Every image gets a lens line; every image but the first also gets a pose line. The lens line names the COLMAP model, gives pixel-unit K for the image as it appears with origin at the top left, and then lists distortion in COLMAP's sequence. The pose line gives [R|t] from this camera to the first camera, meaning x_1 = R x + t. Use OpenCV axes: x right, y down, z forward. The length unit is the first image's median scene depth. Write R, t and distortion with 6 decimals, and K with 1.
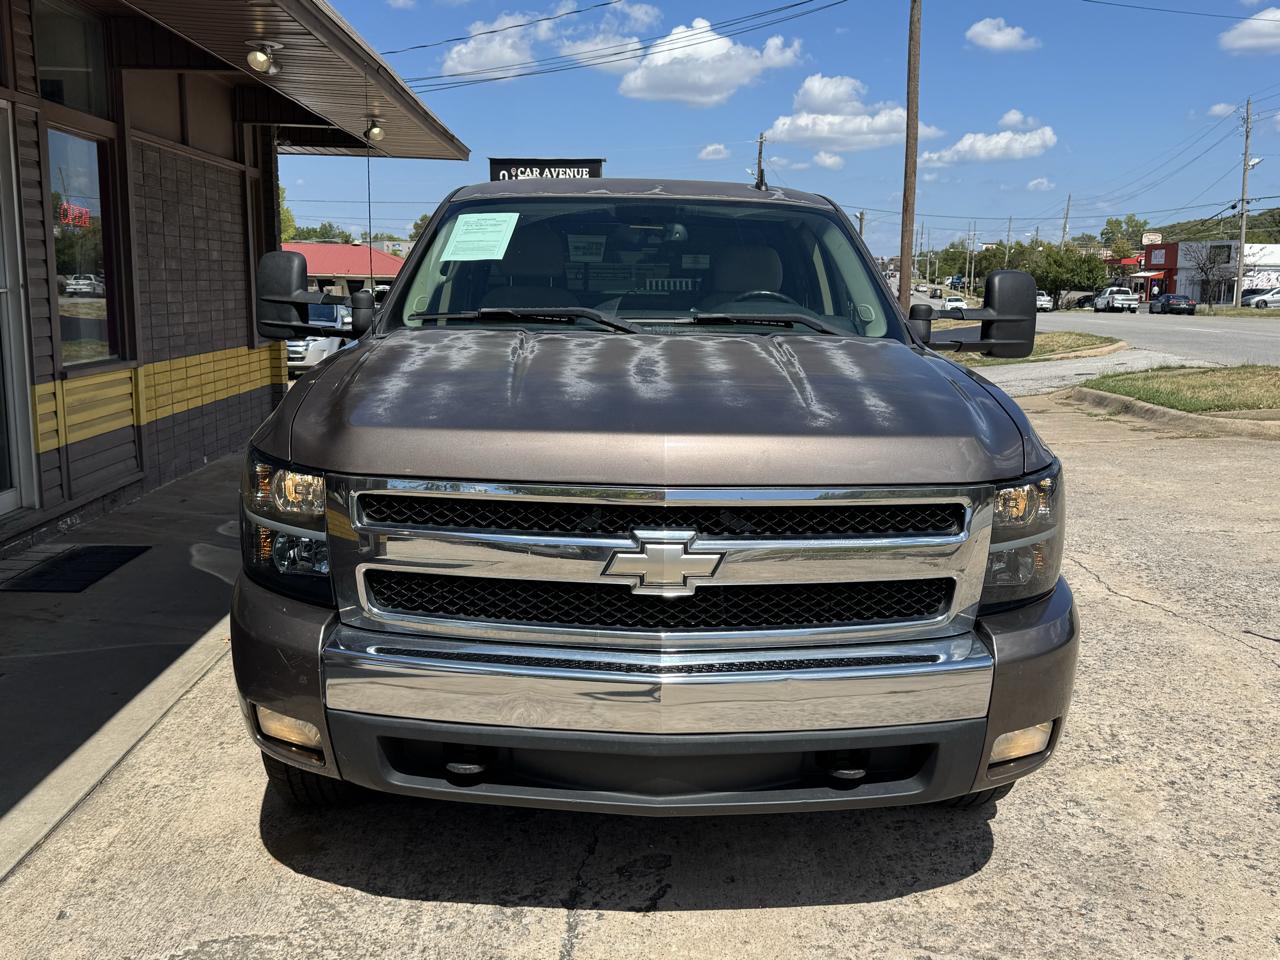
lens RADIAL K [[1200.3, 0, 654.5], [0, 1200.3, 477.4], [0, 0, 1]] dist [0.023123, 0.000000]
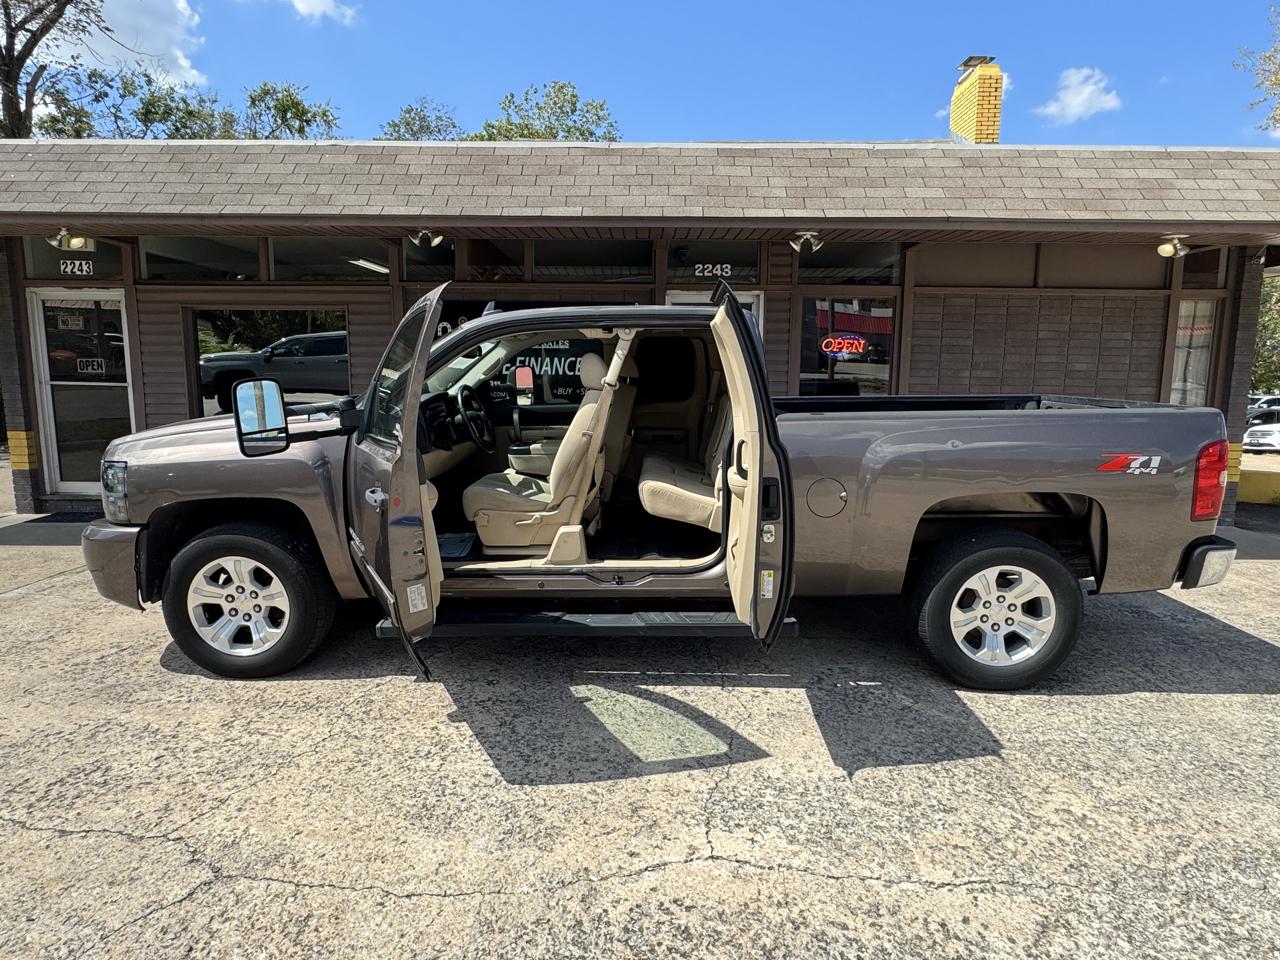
lens RADIAL K [[759.8, 0, 638.5], [0, 759.8, 488.3], [0, 0, 1]] dist [-0.003019, -0.000296]
pose [[-0.056586, 0.139131, -0.988656, 1.130853], [-0.173504, 0.973805, 0.146971, -0.227129], [0.983206, 0.179853, -0.030964, 1.389068]]
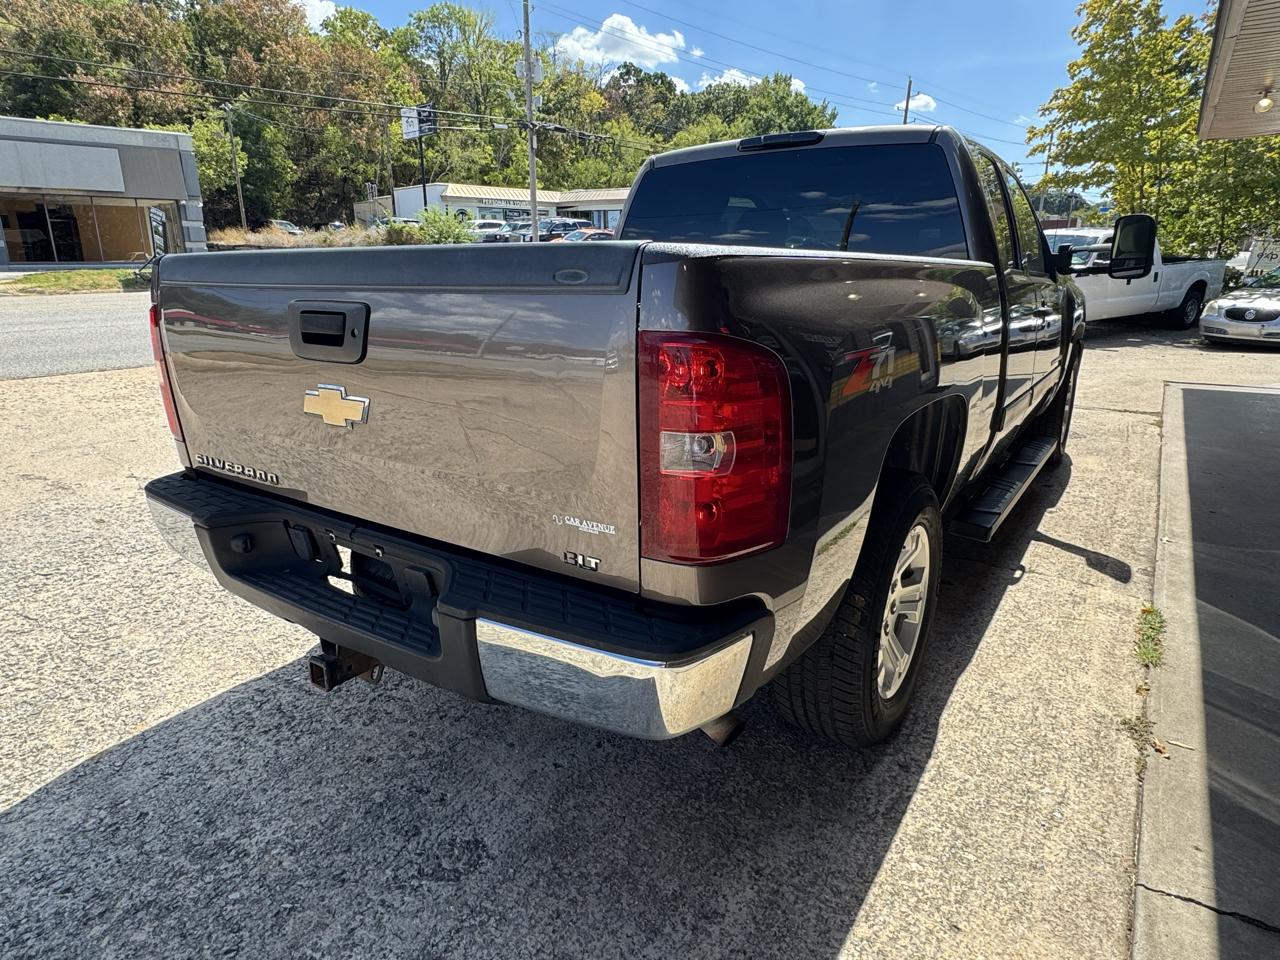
lens RADIAL K [[759.8, 0, 634.1], [0, 759.8, 482.1], [0, 0, 1]] dist [-0.003019, -0.000296]
pose [[-0.798955, -0.181429, 0.573371, -0.436255], [0.091968, 0.905335, 0.414622, -0.354935], [-0.594317, 0.383996, -0.706636, 2.277162]]
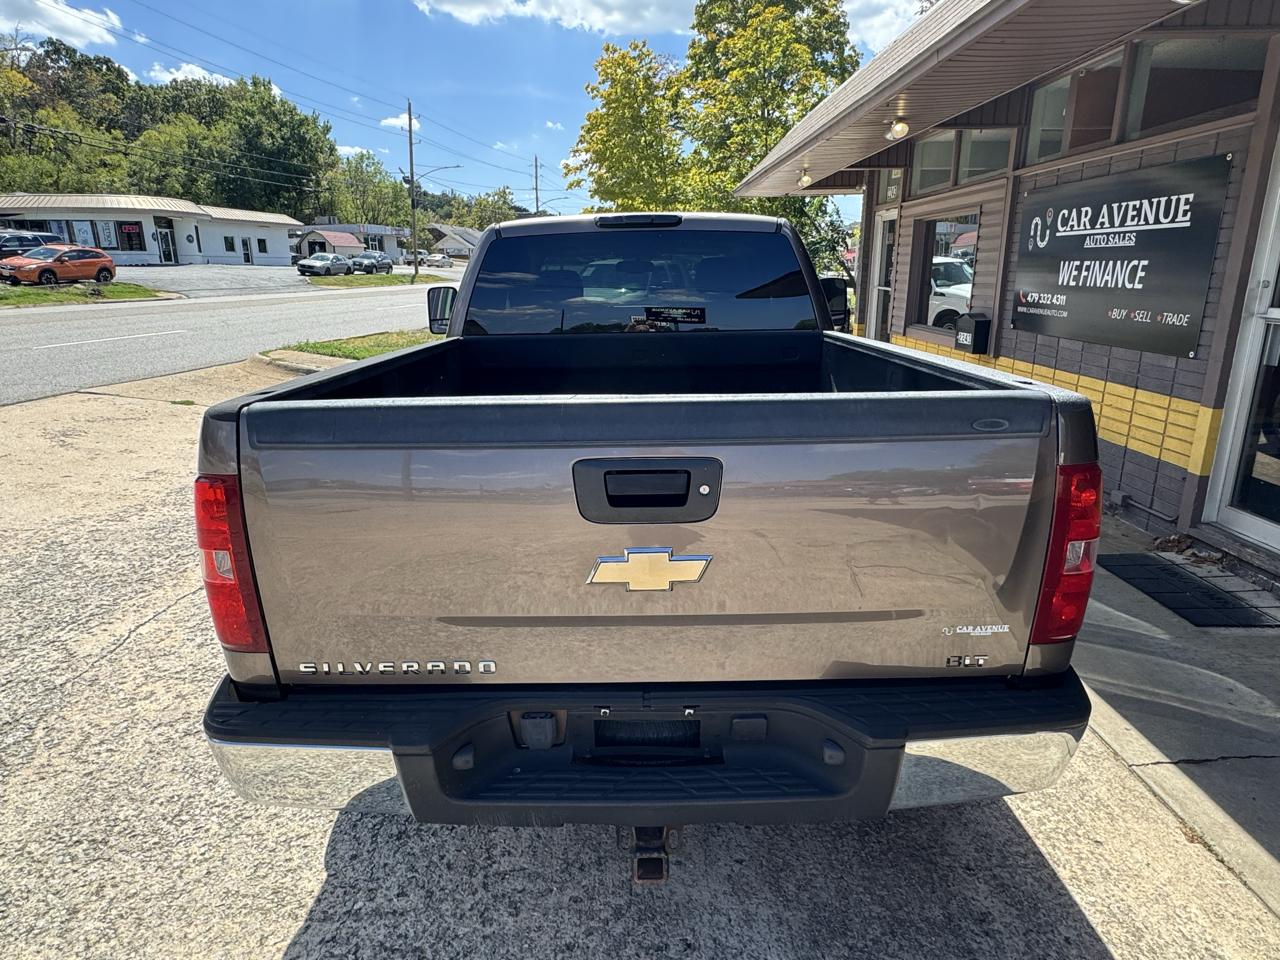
lens RADIAL K [[759.8, 0, 633.1], [0, 759.8, 486.6], [0, 0, 1]] dist [-0.003019, -0.000296]
pose [[-0.999072, -0.017354, 0.039421, -0.055634], [0.001381, 0.901865, 0.432016, -0.436062], [-0.043049, 0.431670, -0.901004, 2.387564]]
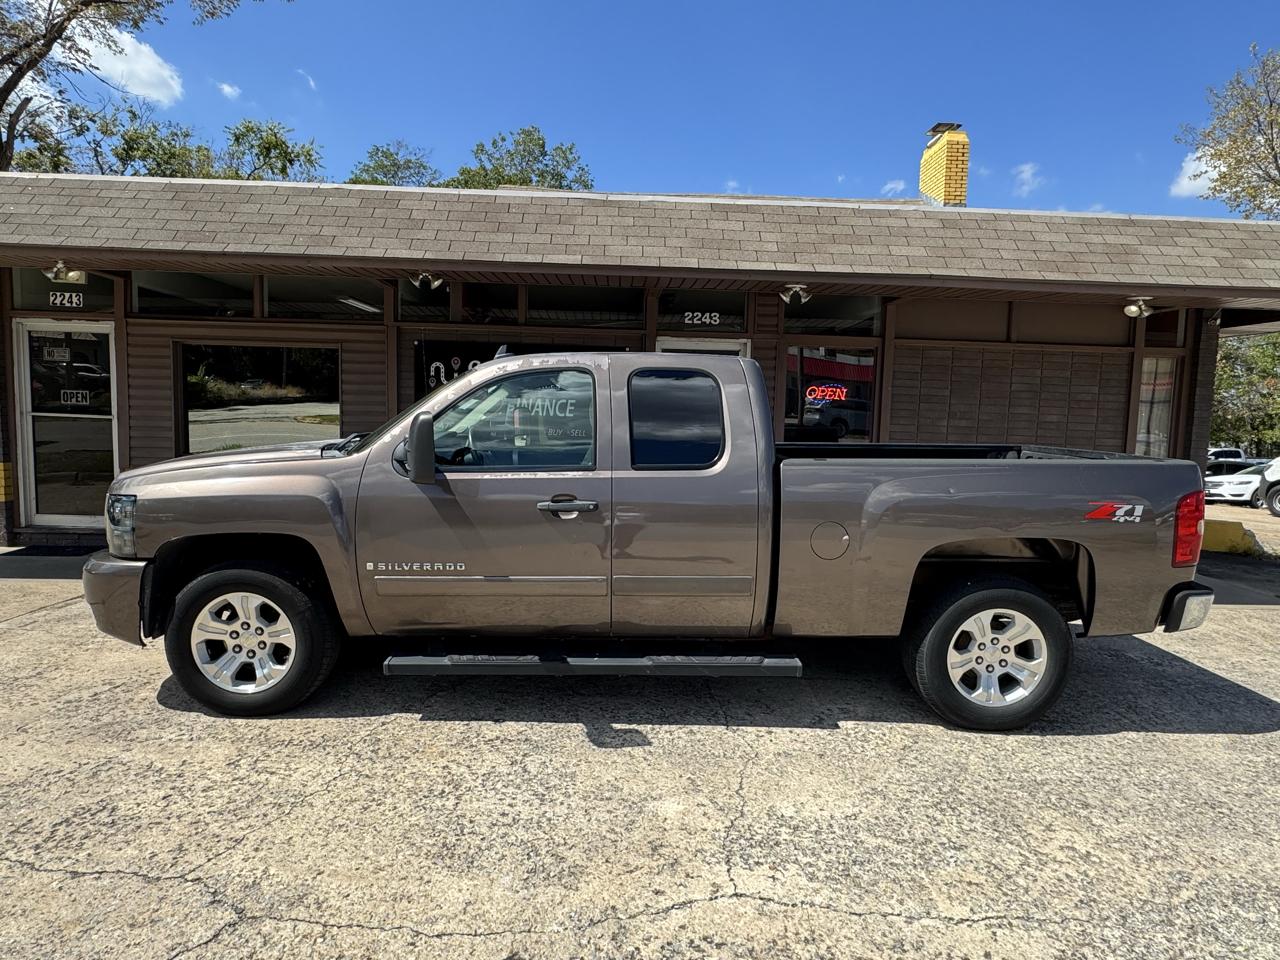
lens RADIAL K [[759.8, 0, 638.0], [0, 759.8, 486.4], [0, 0, 1]] dist [-0.003019, -0.000296]
pose [[-0.016855, 0.083099, -0.996399, 1.155956], [-0.192700, 0.977588, 0.084790, -0.221615], [0.981113, 0.193435, -0.000464, 1.338810]]
